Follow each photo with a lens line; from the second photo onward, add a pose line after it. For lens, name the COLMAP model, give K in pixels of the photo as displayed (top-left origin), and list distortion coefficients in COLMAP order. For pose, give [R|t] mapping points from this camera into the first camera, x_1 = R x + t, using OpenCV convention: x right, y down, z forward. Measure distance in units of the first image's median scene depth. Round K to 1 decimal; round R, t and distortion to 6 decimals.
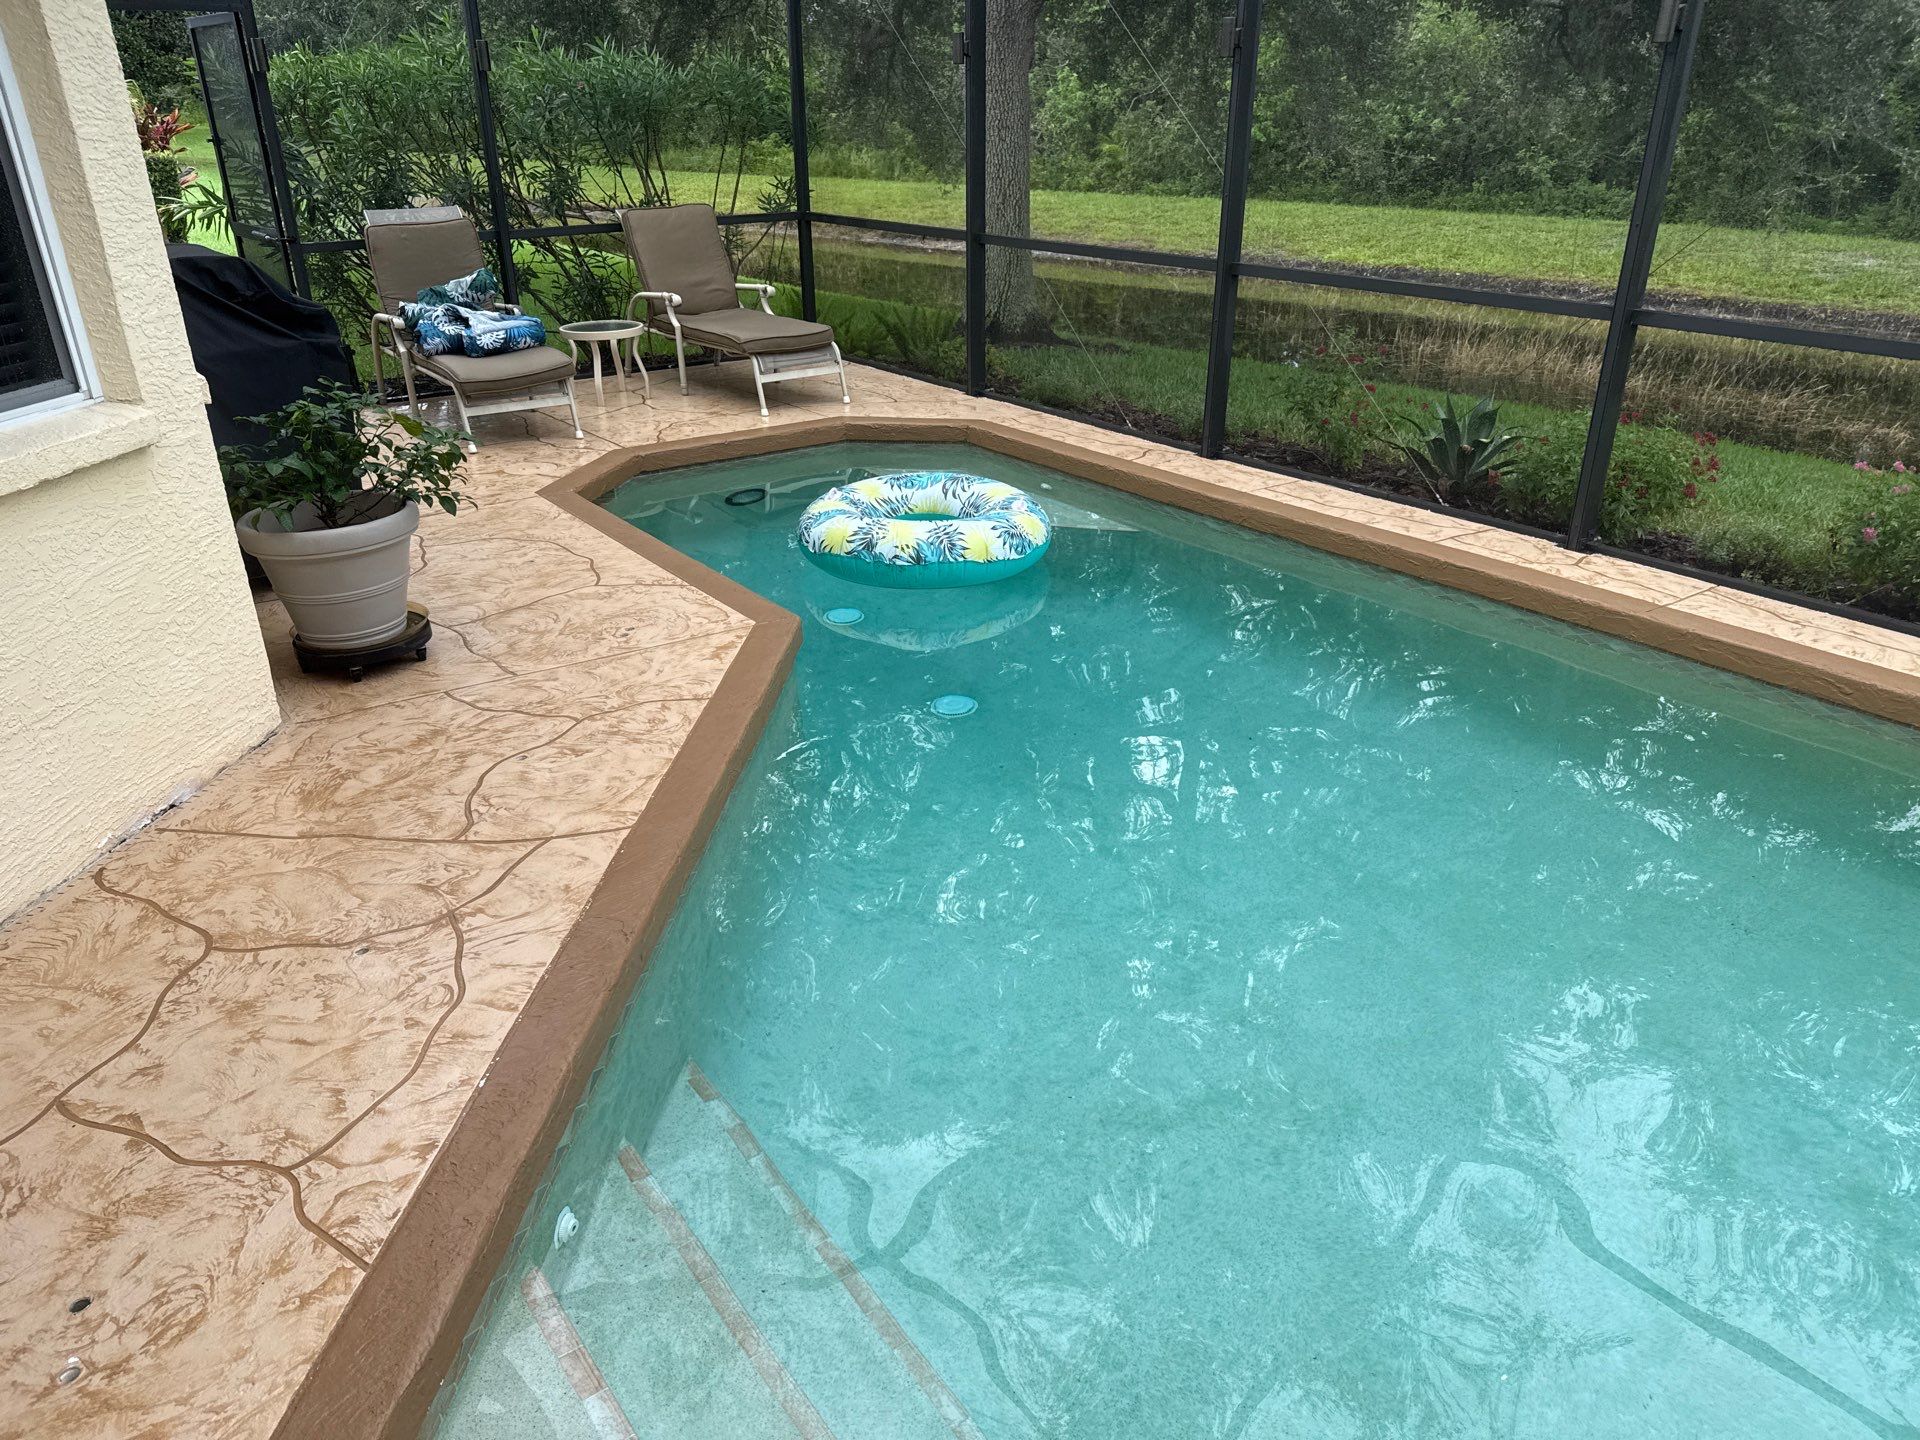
lens RADIAL K [[1371.0, 0, 972.1], [0, 1371.0, 727.2], [0, 0, 1]] dist [0.018881, -0.024812]
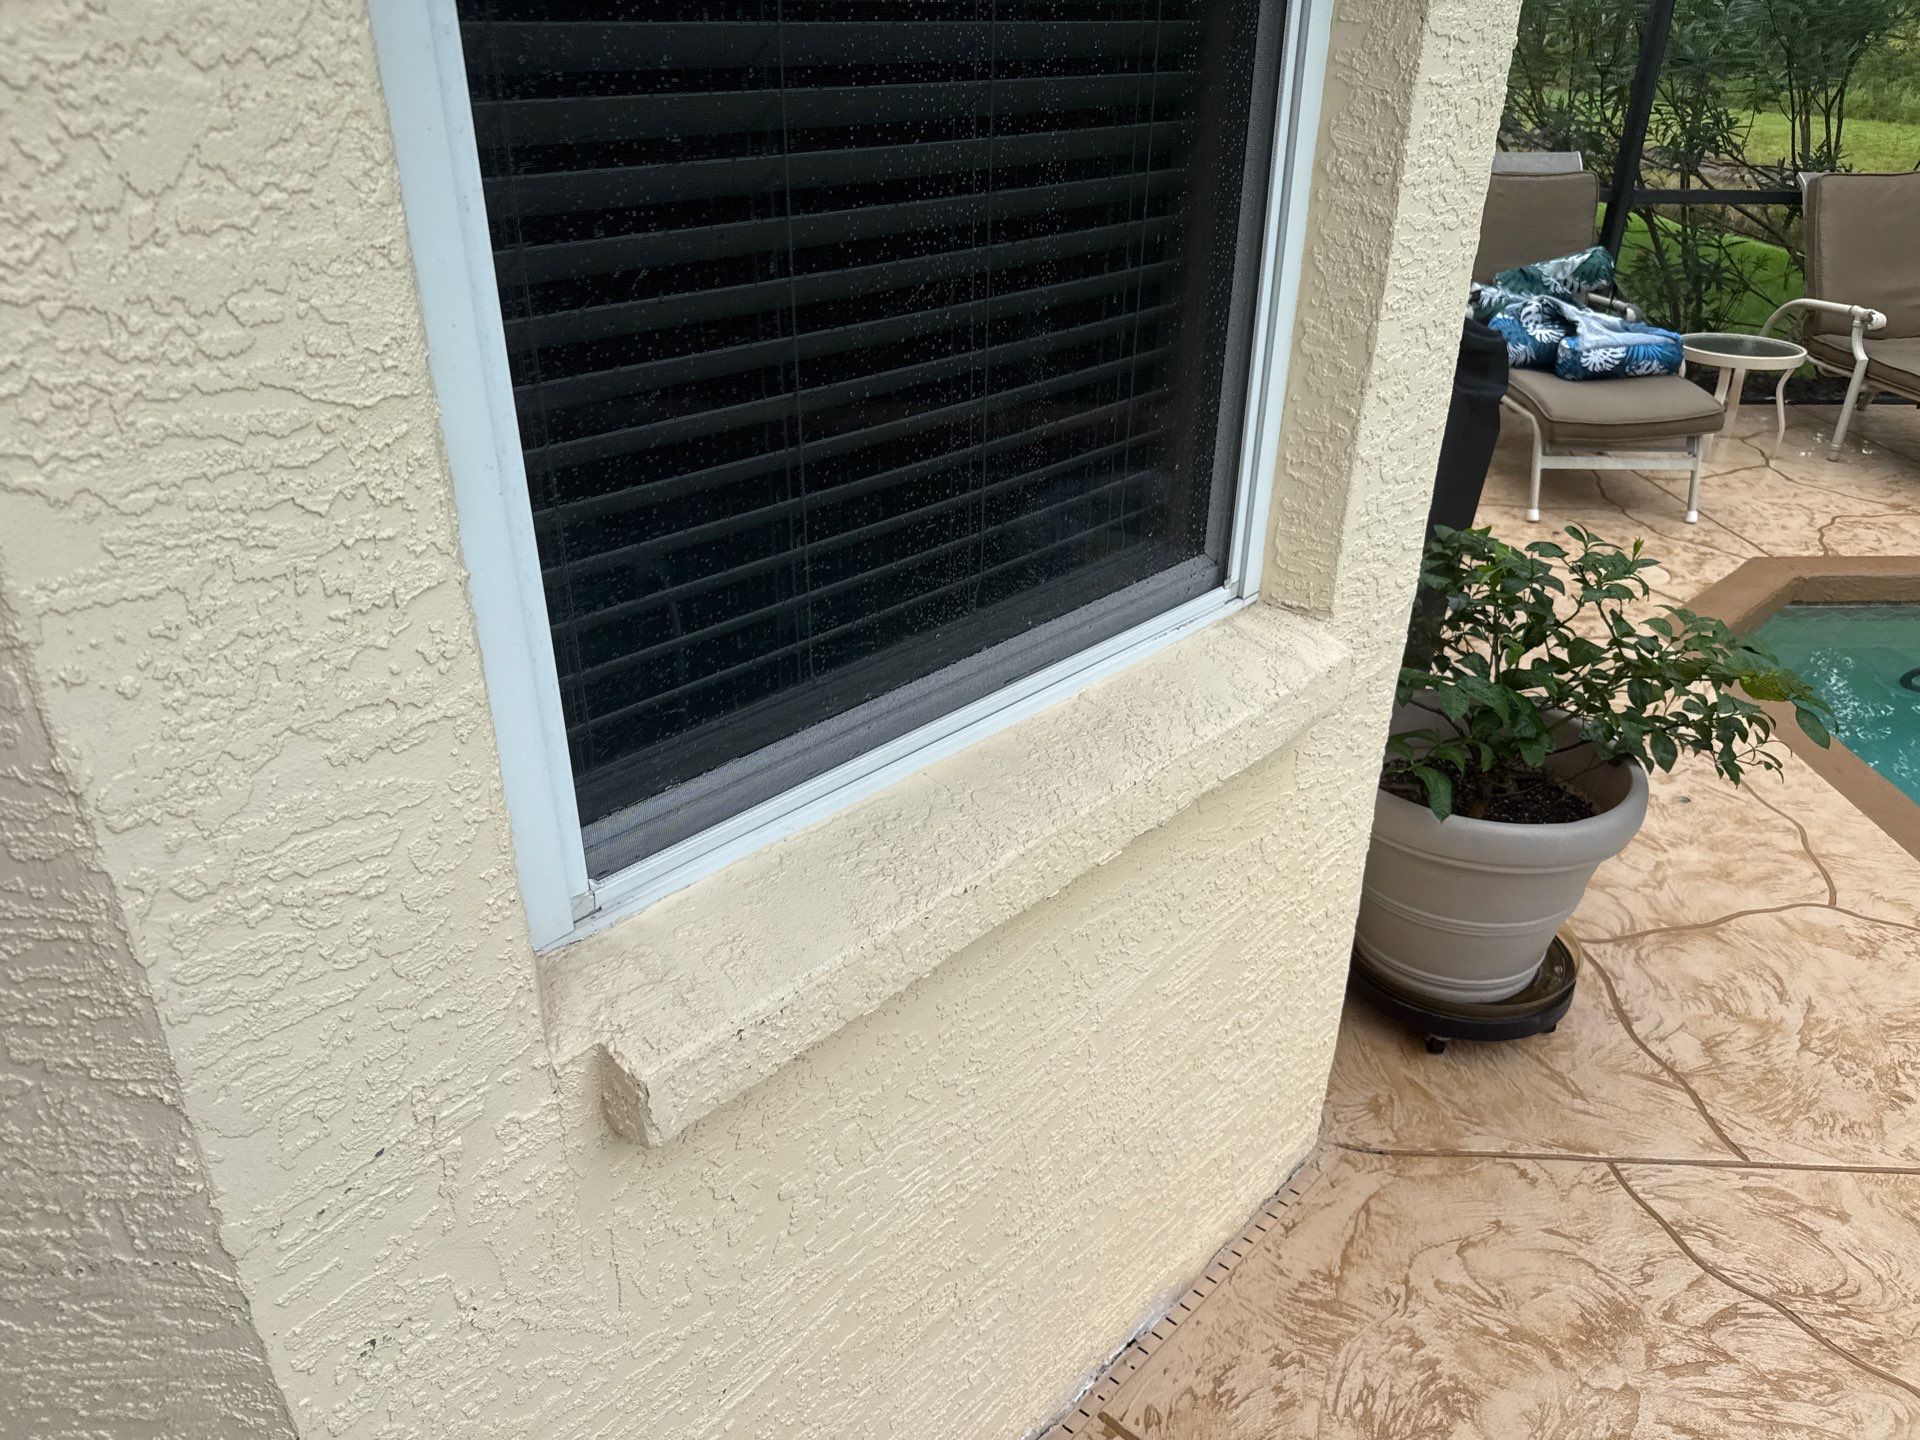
lens RADIAL K [[1468.4, 0, 957.8], [0, 1468.4, 794.1], [0, 0, 1]] dist [0.024466, -0.039400]
pose [[0.816580, 0.285282, -0.501808, -0.486132], [-0.254648, 0.958206, 0.130366, -0.234986], [0.518027, 0.021331, 0.855098, 0.564707]]
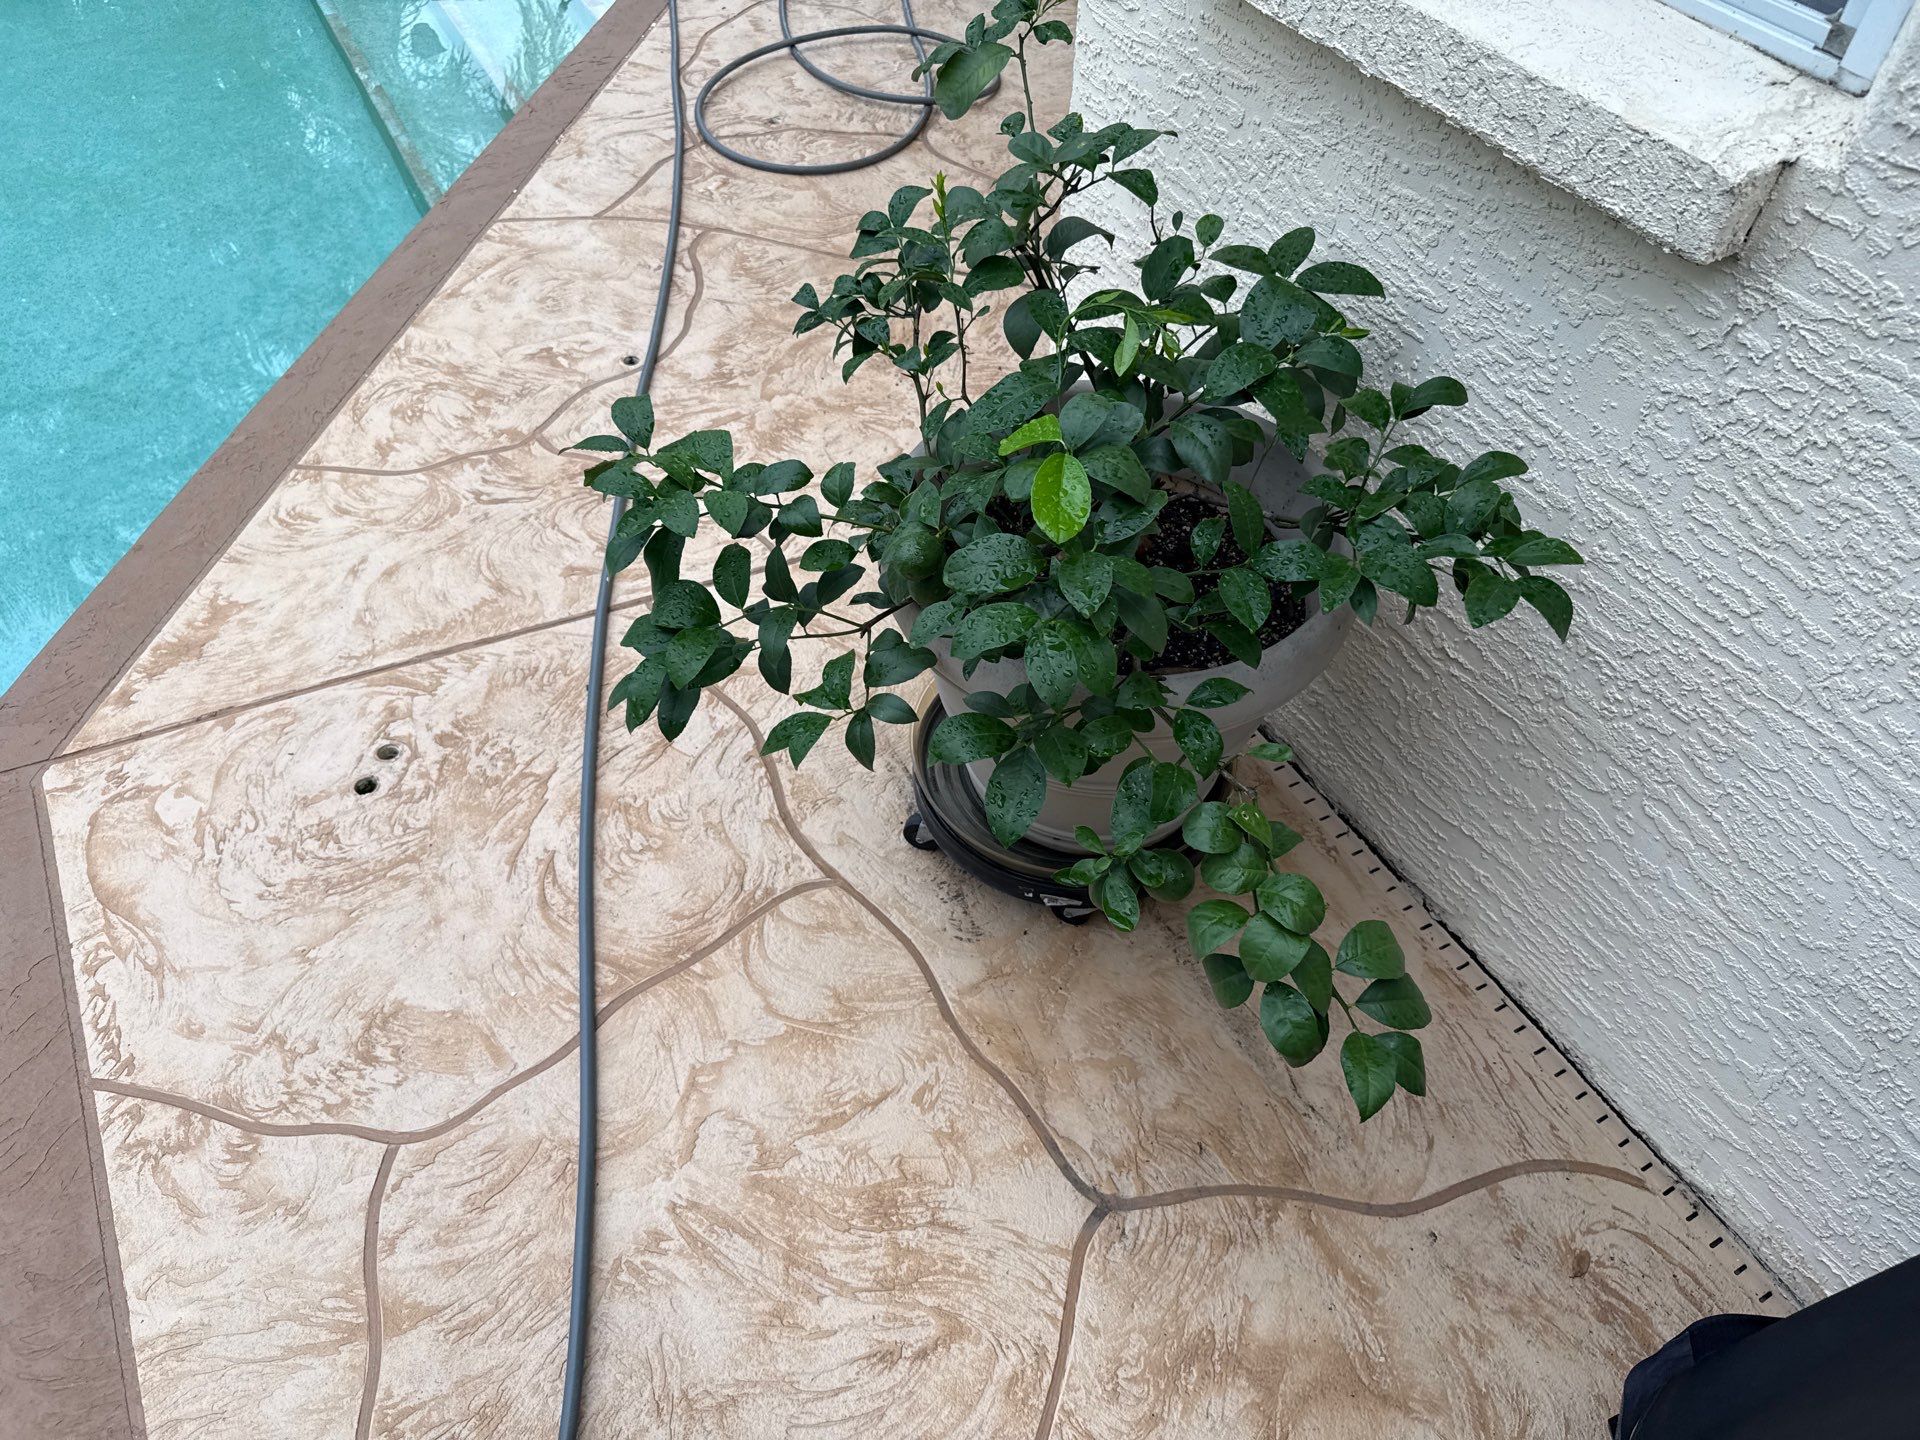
lens RADIAL K [[1371.0, 0, 972.1], [0, 1371.0, 727.2], [0, 0, 1]] dist [0.018881, -0.024812]
pose [[-0.993009, -0.081982, 0.084924, -0.729372], [0.057100, 0.296049, 0.953464, -0.705480], [-0.103308, 0.951648, -0.289298, 1.749865]]
